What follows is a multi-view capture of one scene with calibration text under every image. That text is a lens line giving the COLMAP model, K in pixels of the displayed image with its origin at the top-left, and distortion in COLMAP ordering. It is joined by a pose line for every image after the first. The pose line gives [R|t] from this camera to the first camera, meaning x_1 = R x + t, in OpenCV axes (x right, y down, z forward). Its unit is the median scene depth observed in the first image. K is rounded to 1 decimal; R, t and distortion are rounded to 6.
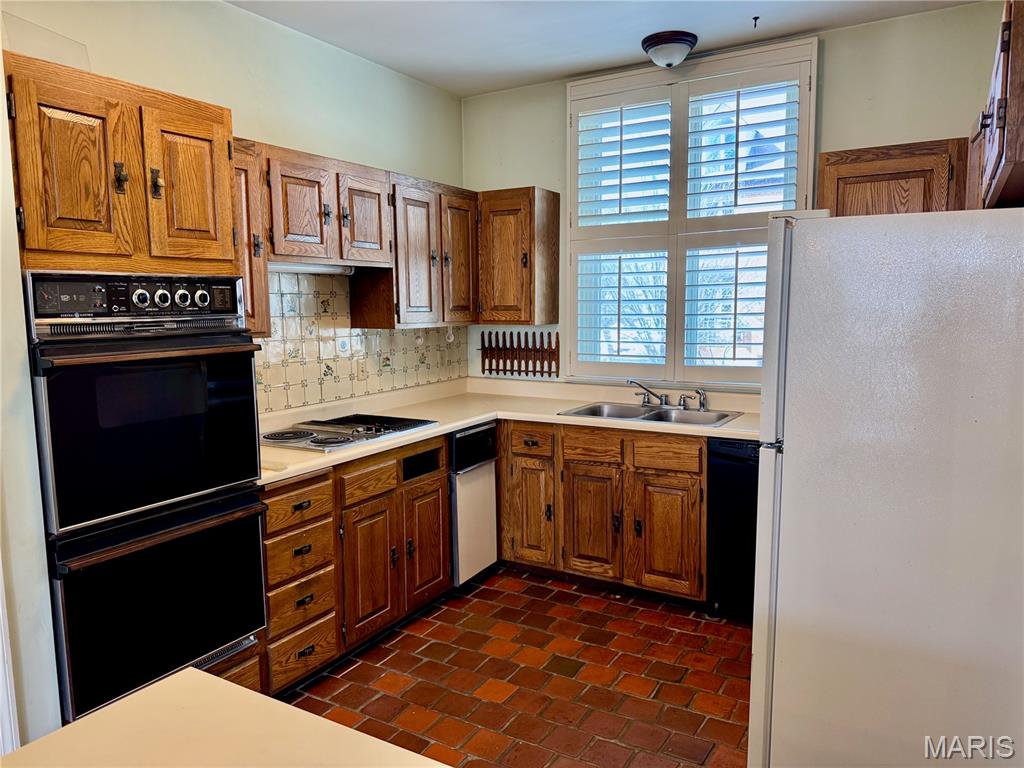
lens RADIAL K [[714.3, 0, 510.8], [0, 714.3, 383.6], [0, 0, 1]] dist [0.037251, -0.046723]
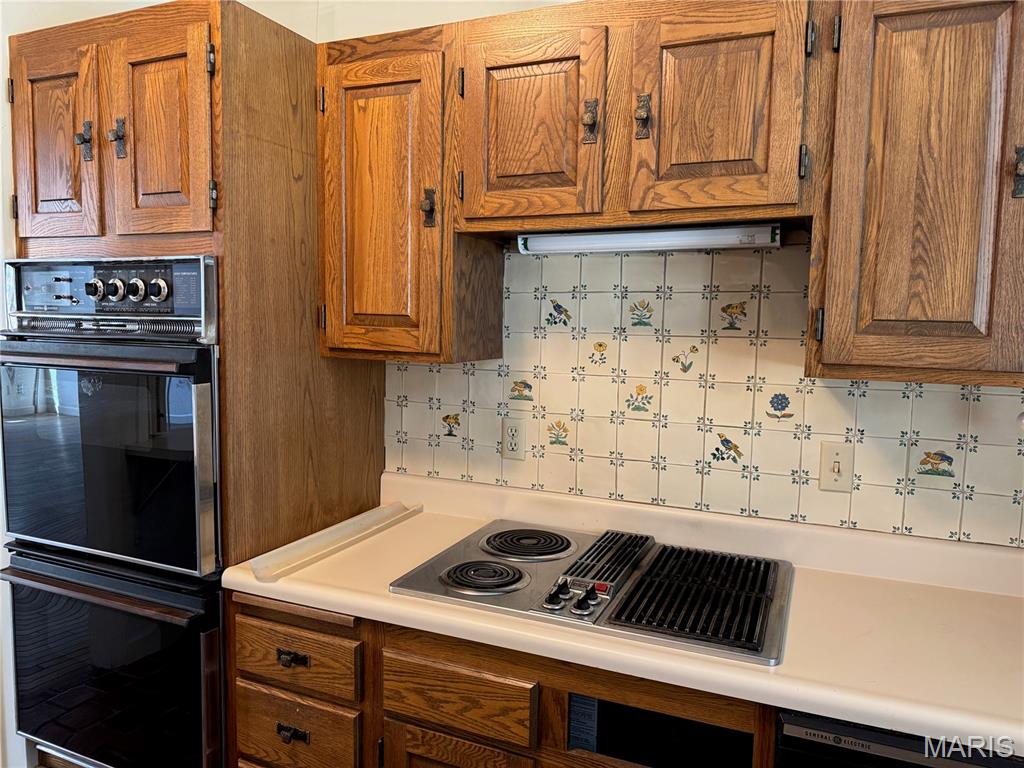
lens RADIAL K [[714.3, 0, 511.1], [0, 714.3, 383.6], [0, 0, 1]] dist [0.037251, -0.046723]
pose [[0.127726, 0.105527, -0.986179, 0.228103], [-0.132907, 0.987177, 0.088420, -0.098969], [0.982864, 0.119776, 0.140114, 0.908135]]
